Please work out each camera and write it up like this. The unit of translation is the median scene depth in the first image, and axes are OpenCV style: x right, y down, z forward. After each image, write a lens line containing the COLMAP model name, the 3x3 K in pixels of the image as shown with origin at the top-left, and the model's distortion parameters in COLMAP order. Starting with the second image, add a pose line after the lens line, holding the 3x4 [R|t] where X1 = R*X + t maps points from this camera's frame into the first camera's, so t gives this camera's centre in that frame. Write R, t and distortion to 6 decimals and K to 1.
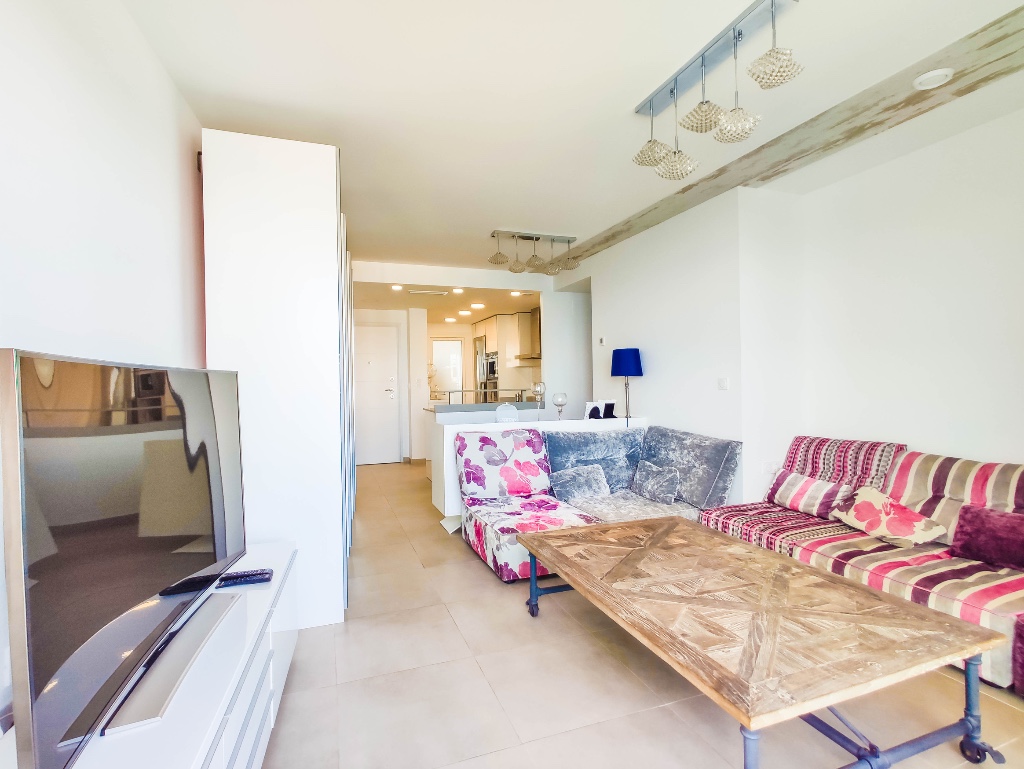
lens RADIAL K [[500.5, 0, 501.5], [0, 500.5, 383.8], [0, 0, 1]] dist [0.001200, -0.010704]
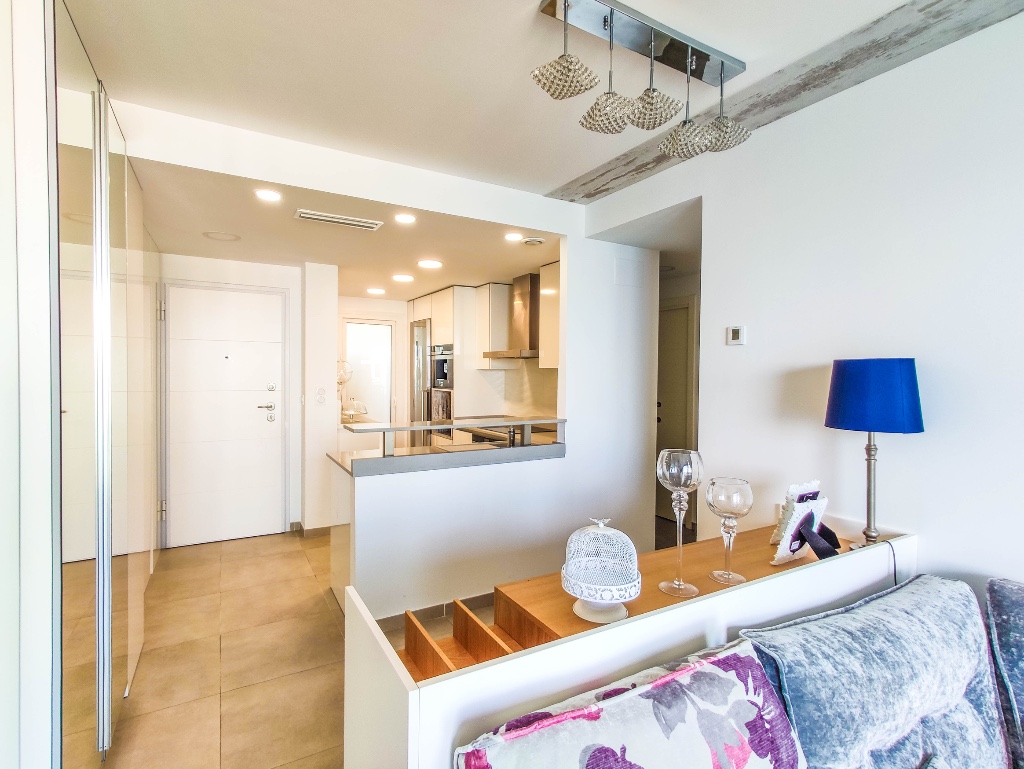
lens RADIAL K [[500.5, 0, 501.5], [0, 500.5, 383.8], [0, 0, 1]] dist [0.001200, -0.010704]
pose [[0.985141, 0.023126, 0.170182, -0.143385], [-0.026354, 0.999513, 0.016737, -0.070787], [-0.169712, -0.020974, 0.985271, 0.977563]]
